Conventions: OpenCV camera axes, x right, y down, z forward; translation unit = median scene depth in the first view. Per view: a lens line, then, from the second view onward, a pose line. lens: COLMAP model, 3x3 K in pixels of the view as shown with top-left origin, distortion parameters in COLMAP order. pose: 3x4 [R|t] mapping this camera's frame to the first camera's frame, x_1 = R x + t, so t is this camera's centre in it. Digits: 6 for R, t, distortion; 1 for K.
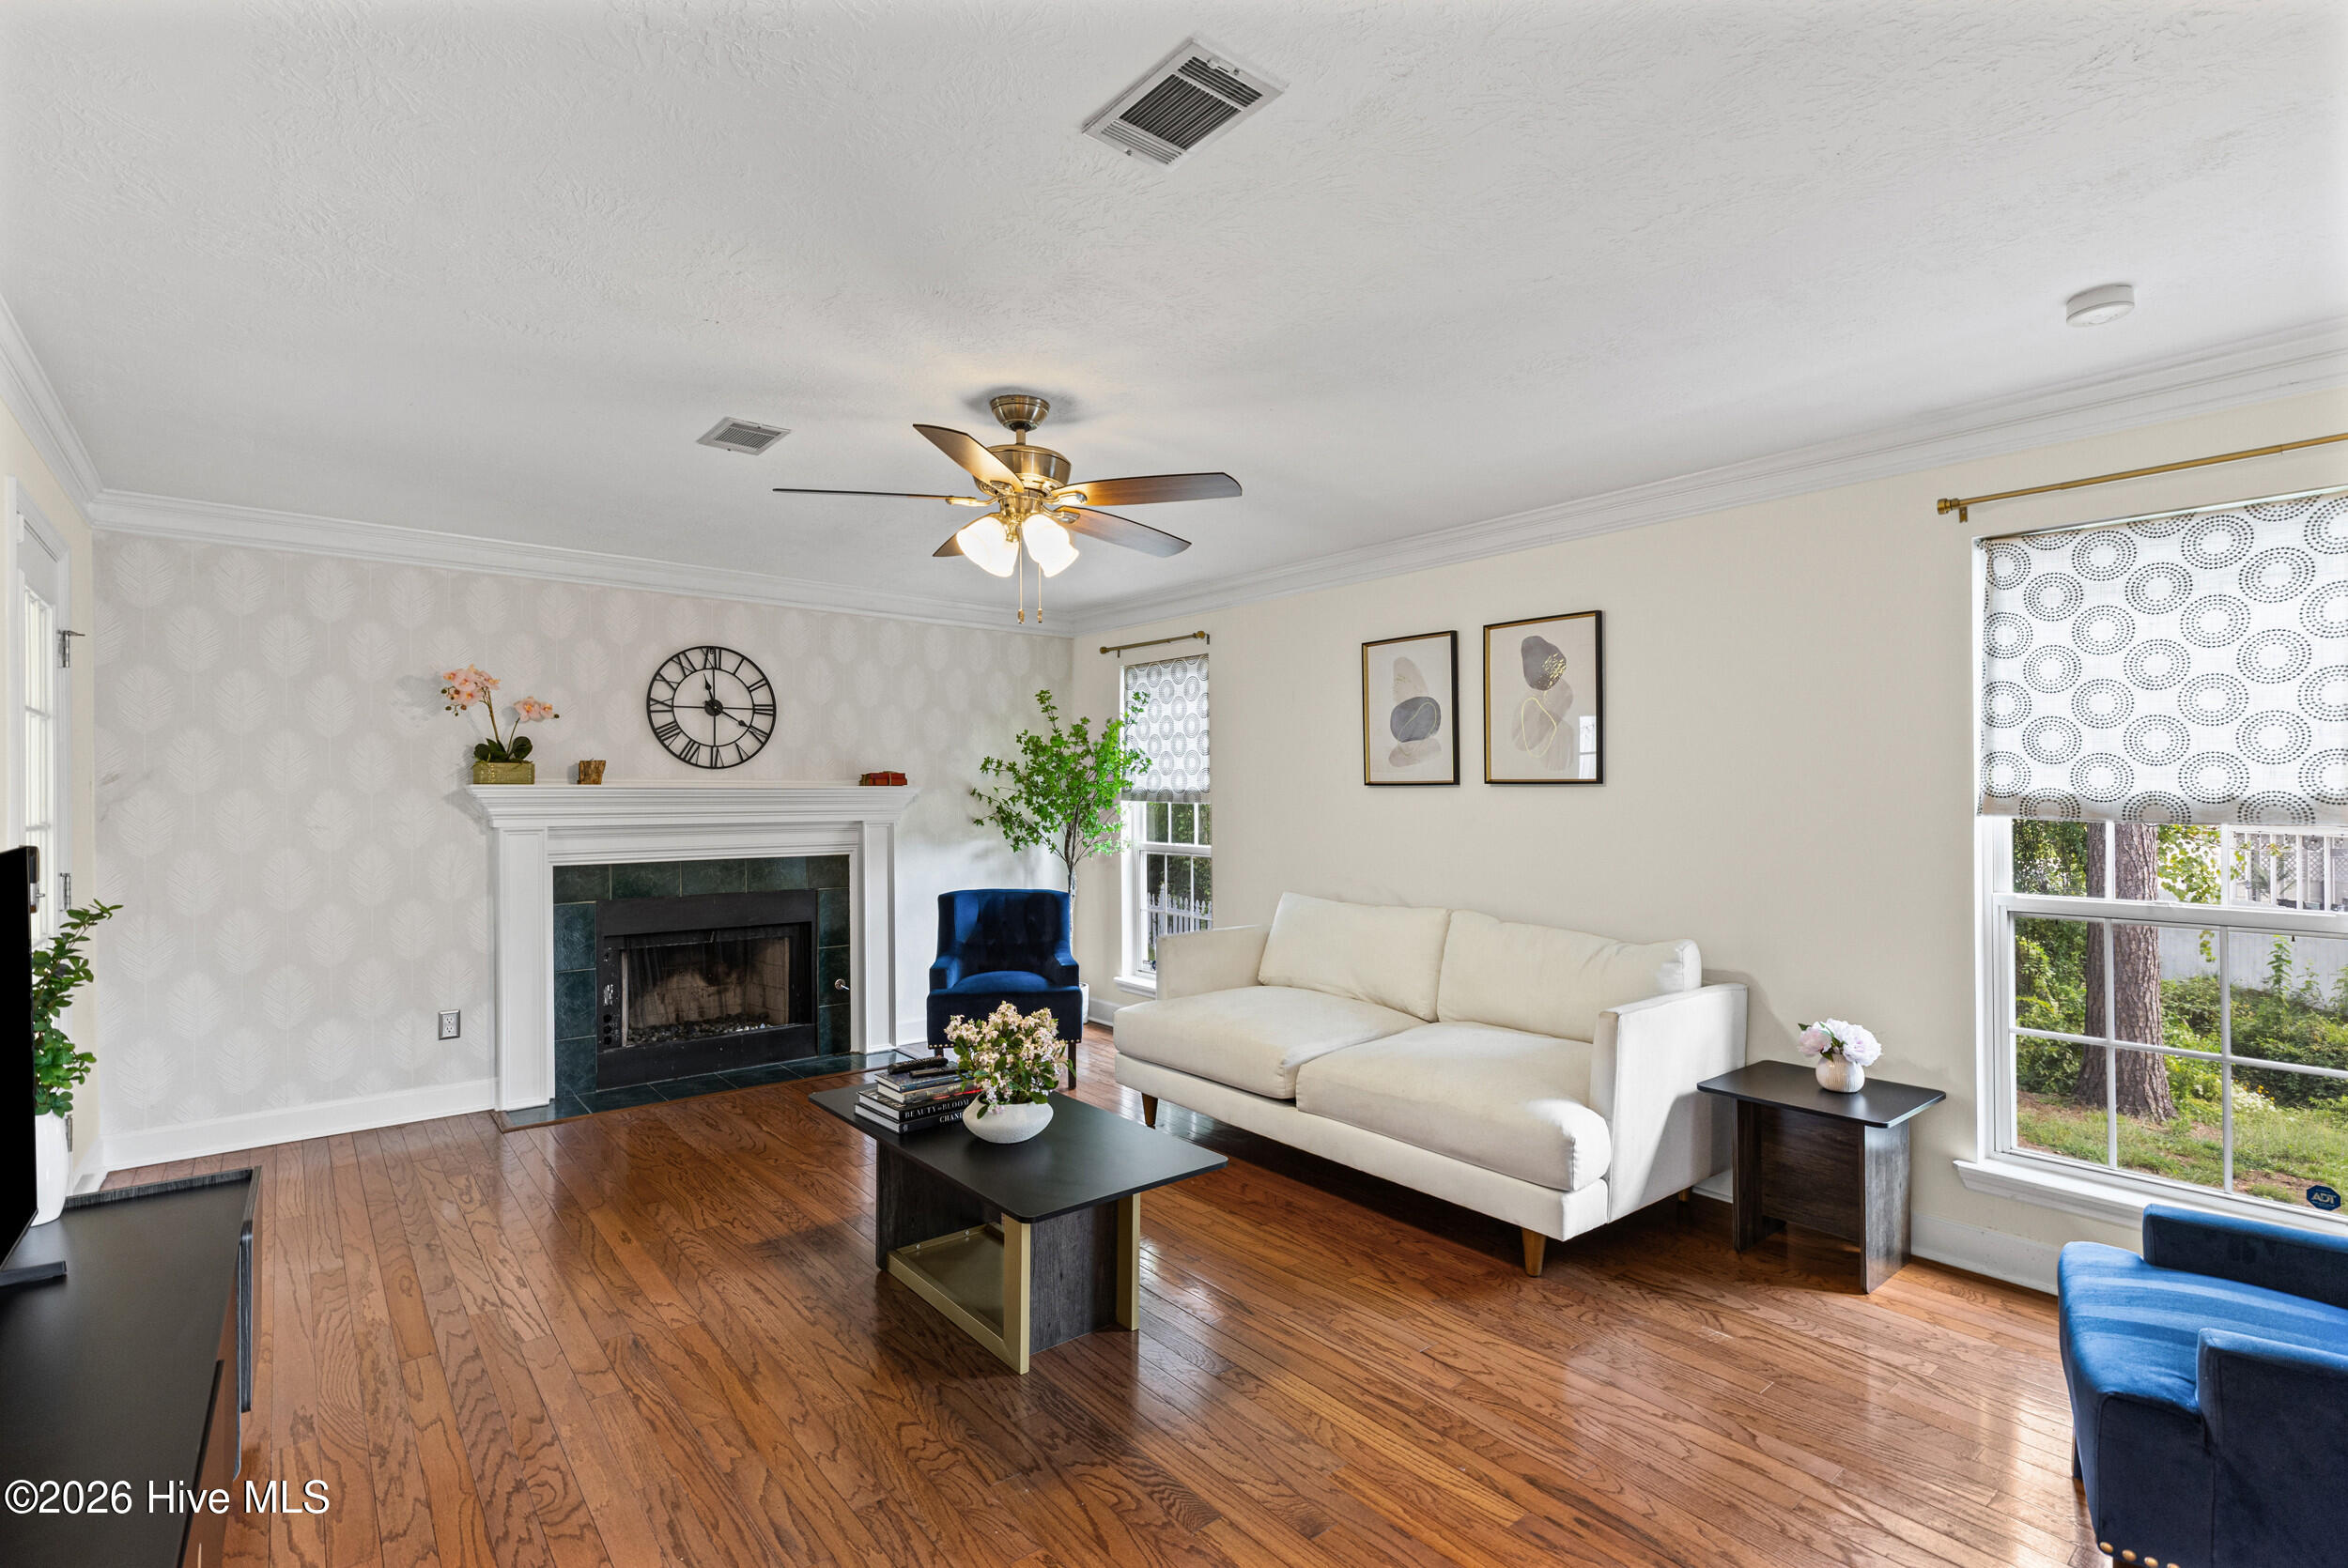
lens RADIAL K [[1077.6, 0, 1174.0], [0, 1077.6, 784.0], [0, 0, 1]] dist [0.001392, 0.000016]
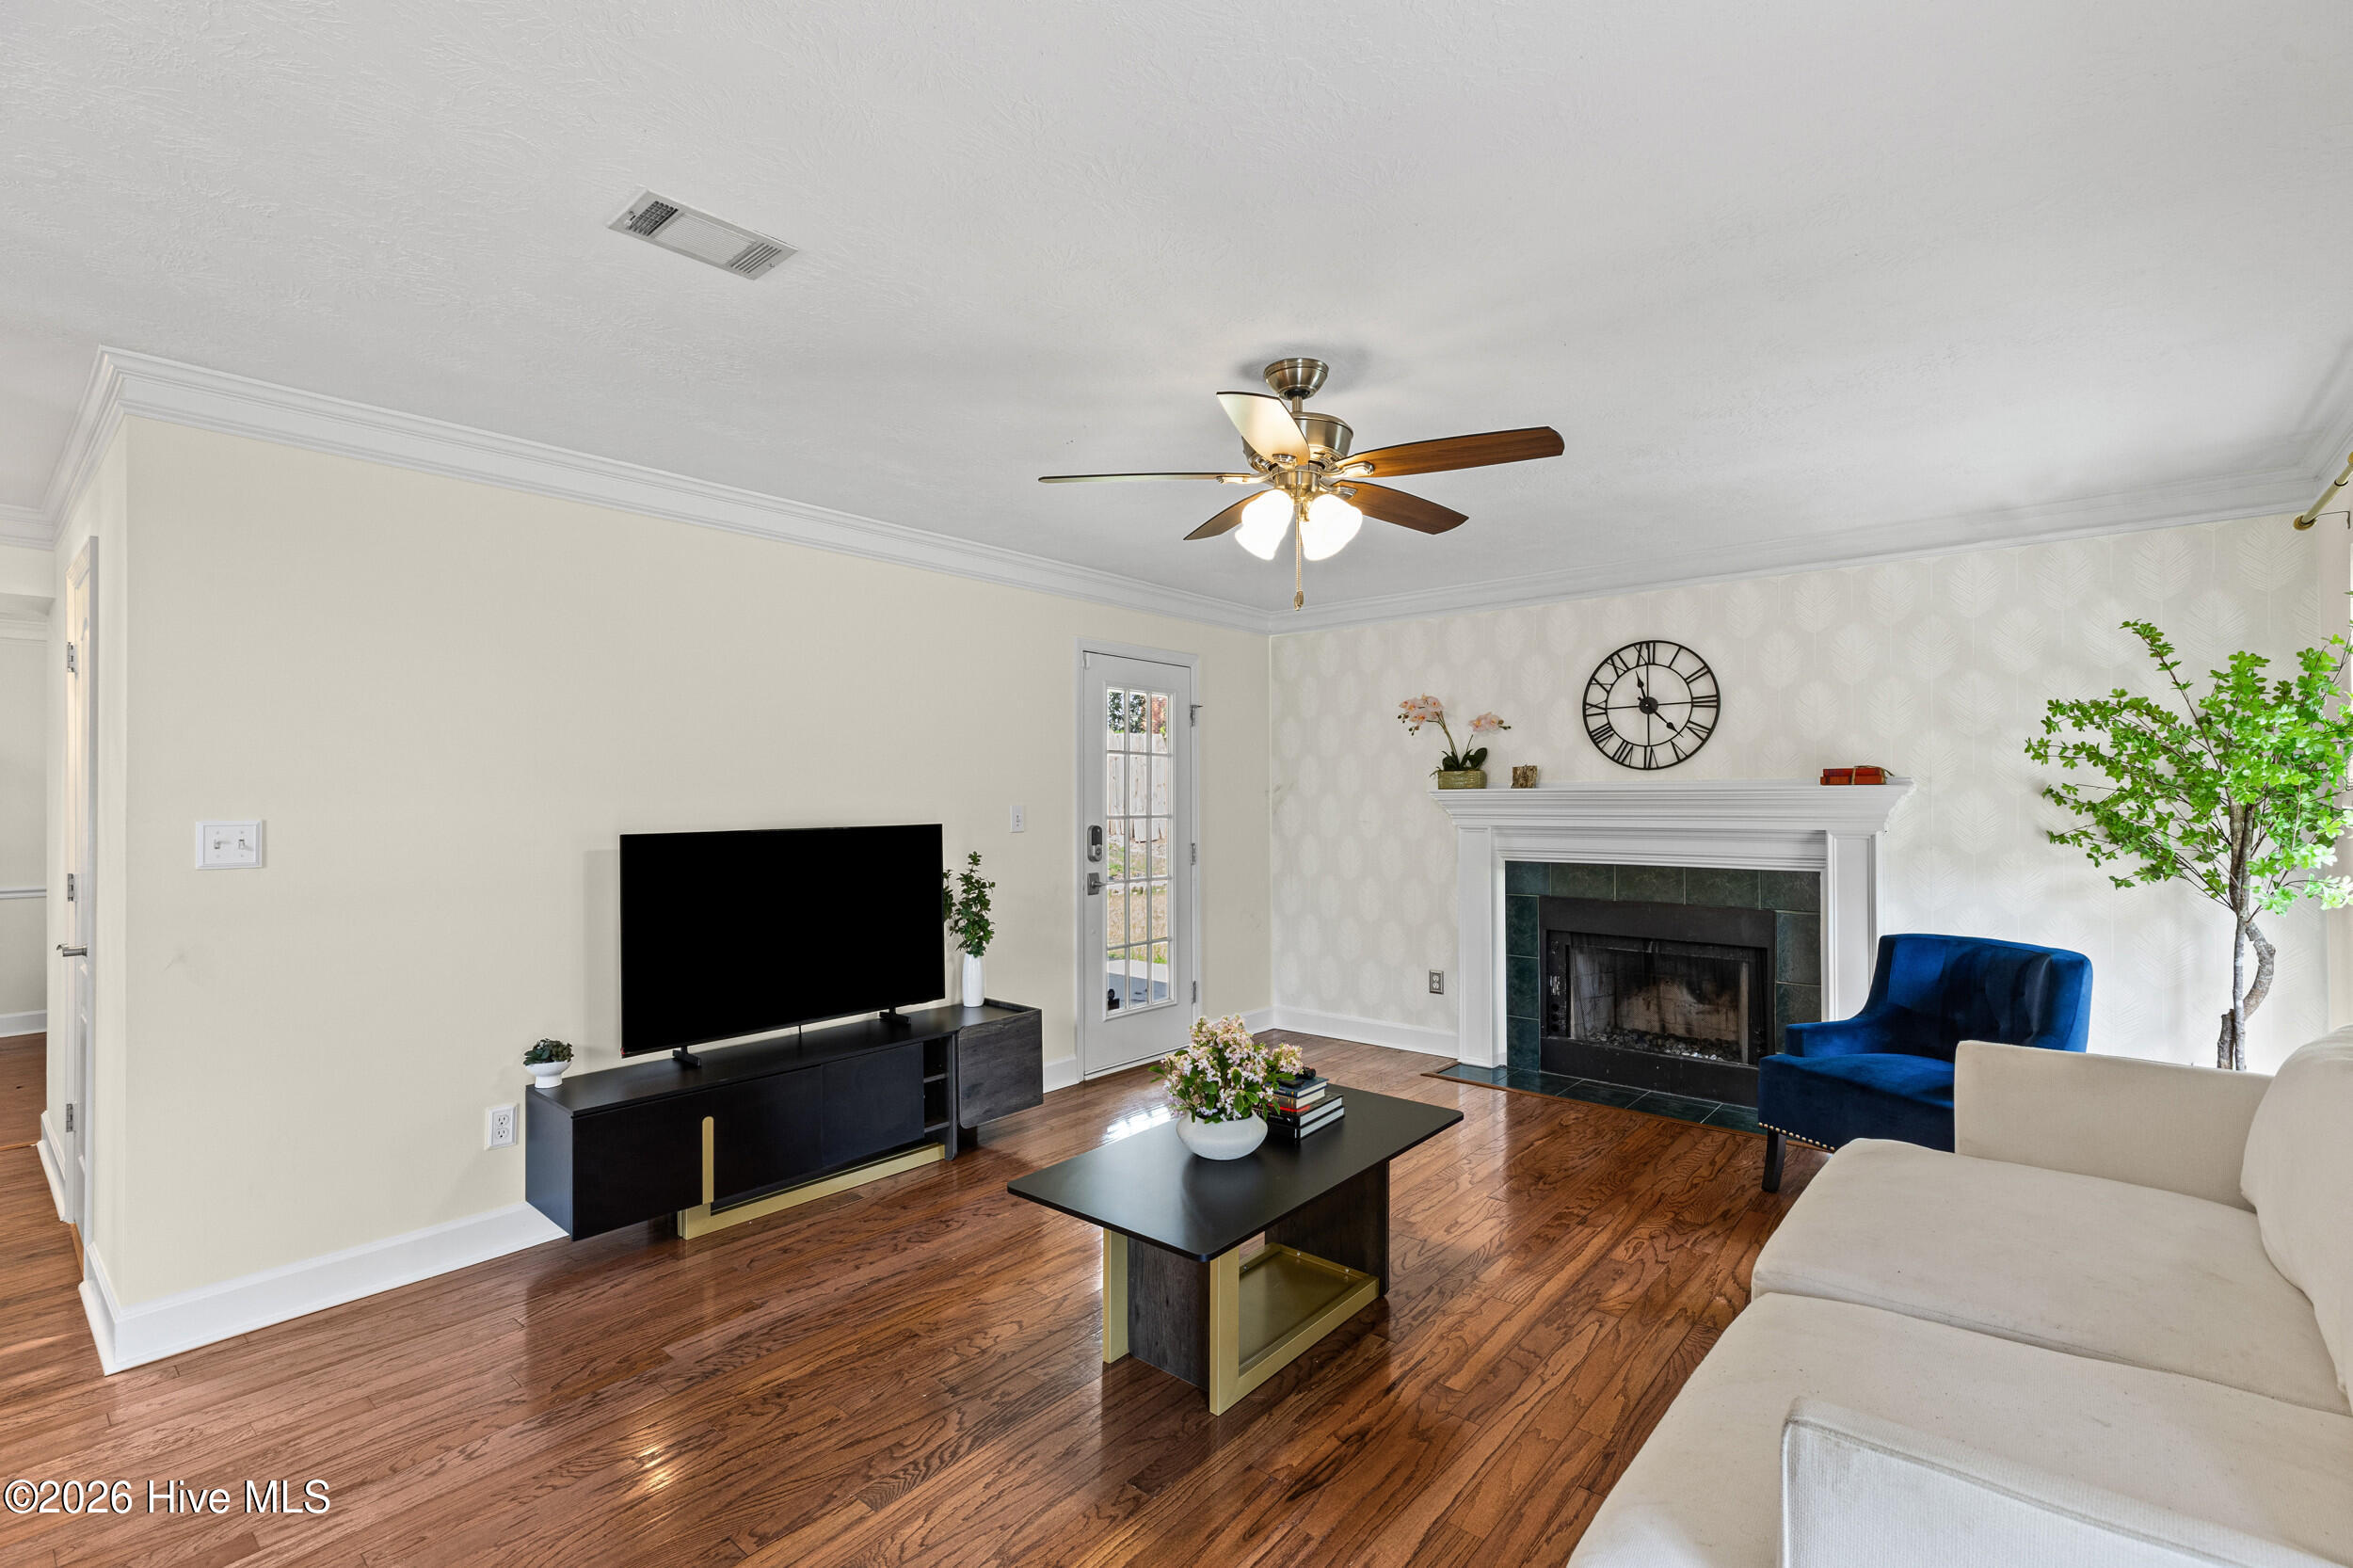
lens RADIAL K [[1055.2, 0, 1170.4], [0, 1055.2, 783.3], [0, 0, 1]] dist [0.000721, -0.000016]
pose [[0.163897, -0.012641, -0.986396, 0.462700], [0.015093, 0.999833, -0.010305, 0.001064], [0.986362, -0.013199, 0.164060, 0.475611]]
